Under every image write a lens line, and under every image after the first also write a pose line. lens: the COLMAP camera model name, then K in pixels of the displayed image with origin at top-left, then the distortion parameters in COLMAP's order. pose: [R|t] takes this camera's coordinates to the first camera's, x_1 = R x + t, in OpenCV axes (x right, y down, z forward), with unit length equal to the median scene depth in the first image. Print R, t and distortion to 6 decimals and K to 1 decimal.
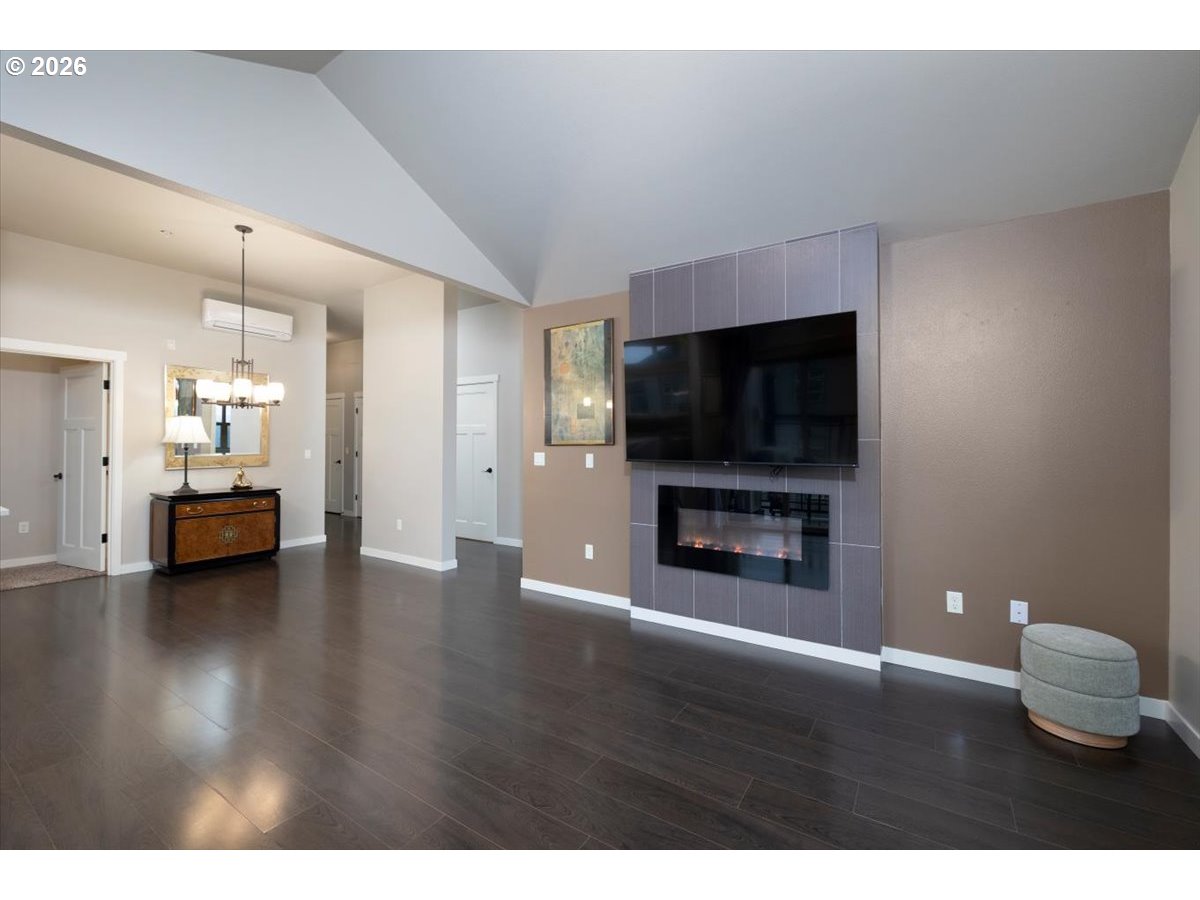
lens RADIAL K [[514.6, 0, 593.5], [0, 514.6, 441.1], [0, 0, 1]] dist [0.001969, -0.000987]
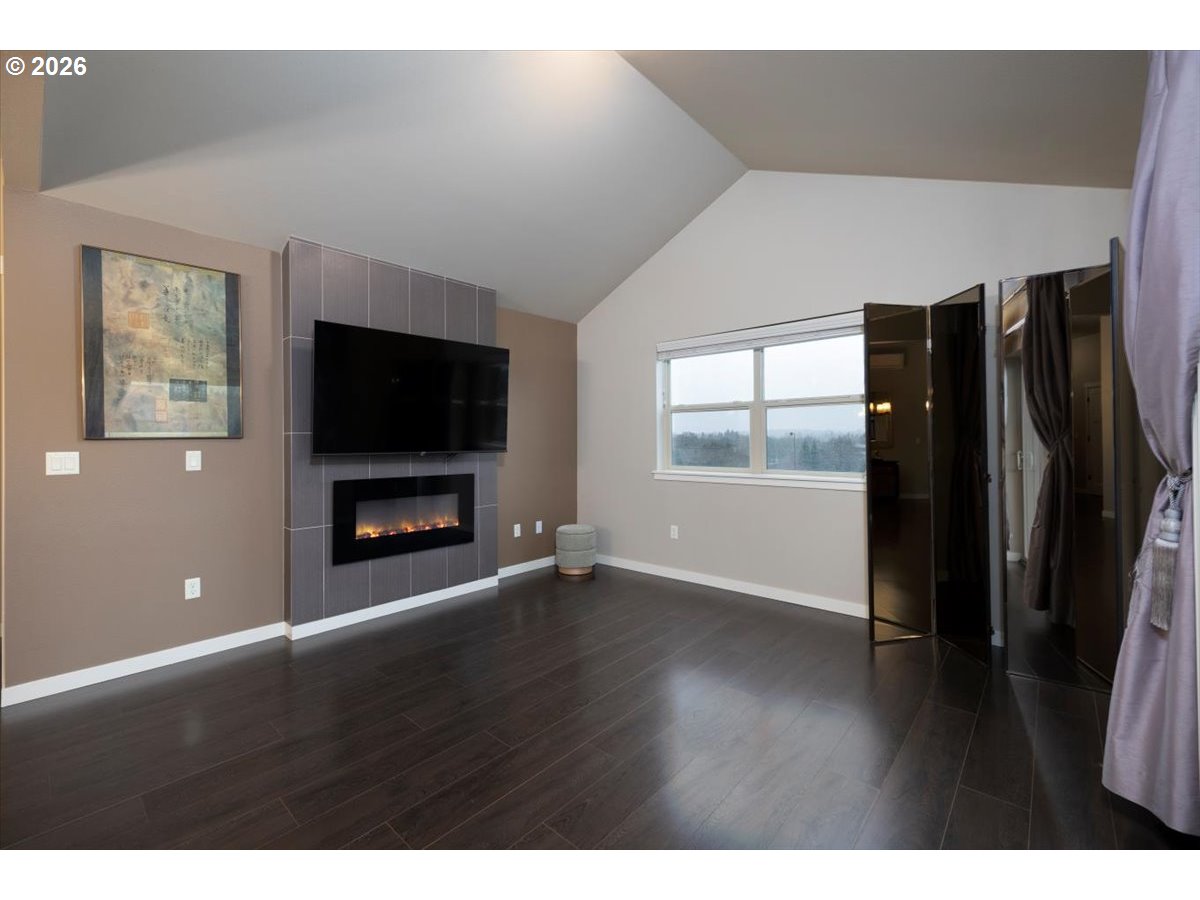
lens RADIAL K [[514.6, 0, 592.9], [0, 514.6, 437.6], [0, 0, 1]] dist [0.001969, -0.000987]
pose [[0.140628, 0.000569, 0.990062, -0.567158], [-0.001253, 0.999999, -0.000397, 0.005183], [-0.990062, -0.001184, 0.140629, 0.314047]]
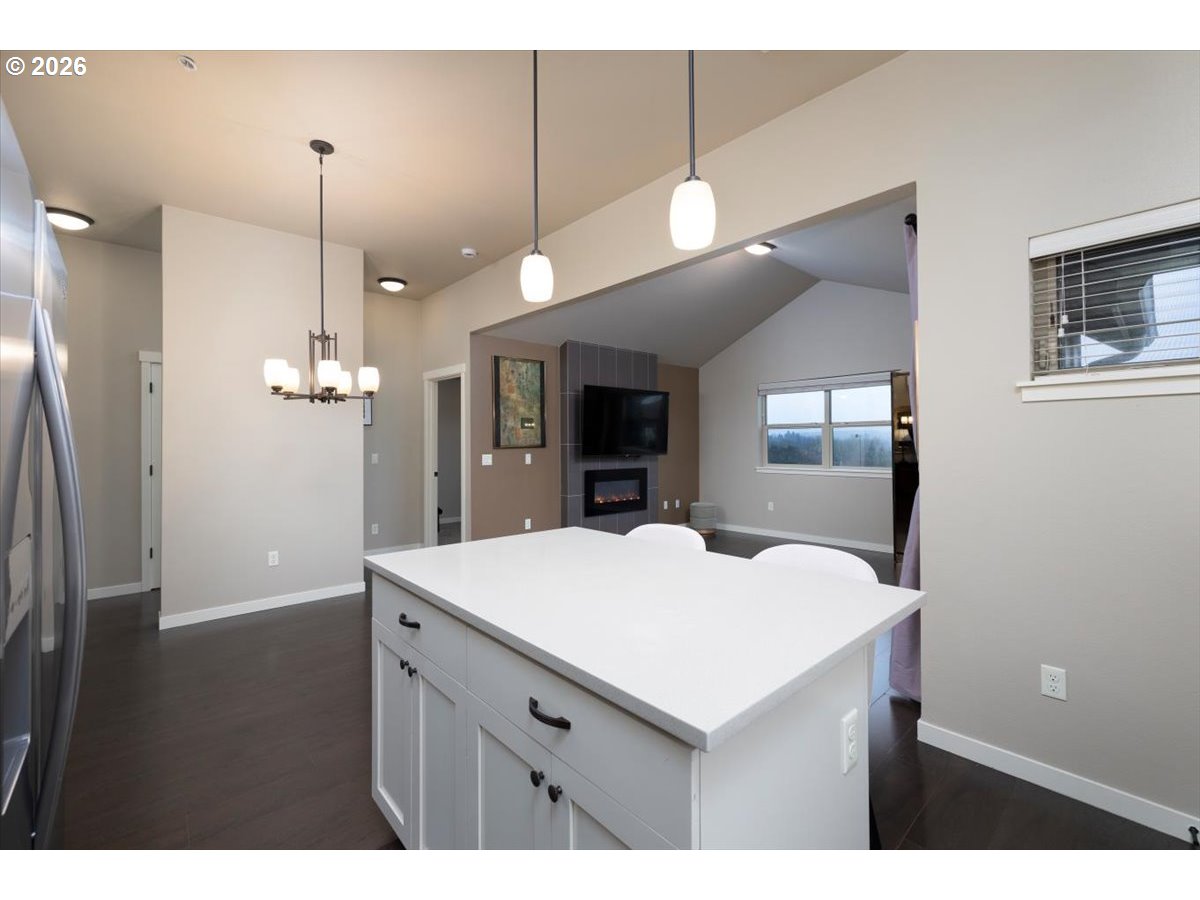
lens RADIAL K [[514.6, 0, 595.5], [0, 514.6, 440.5], [0, 0, 1]] dist [0.001969, -0.000987]
pose [[0.240477, -0.001410, 0.970654, -1.177073], [-0.001461, 0.999997, 0.001815, -0.012924], [-0.970654, -0.001854, 0.240474, 0.434211]]
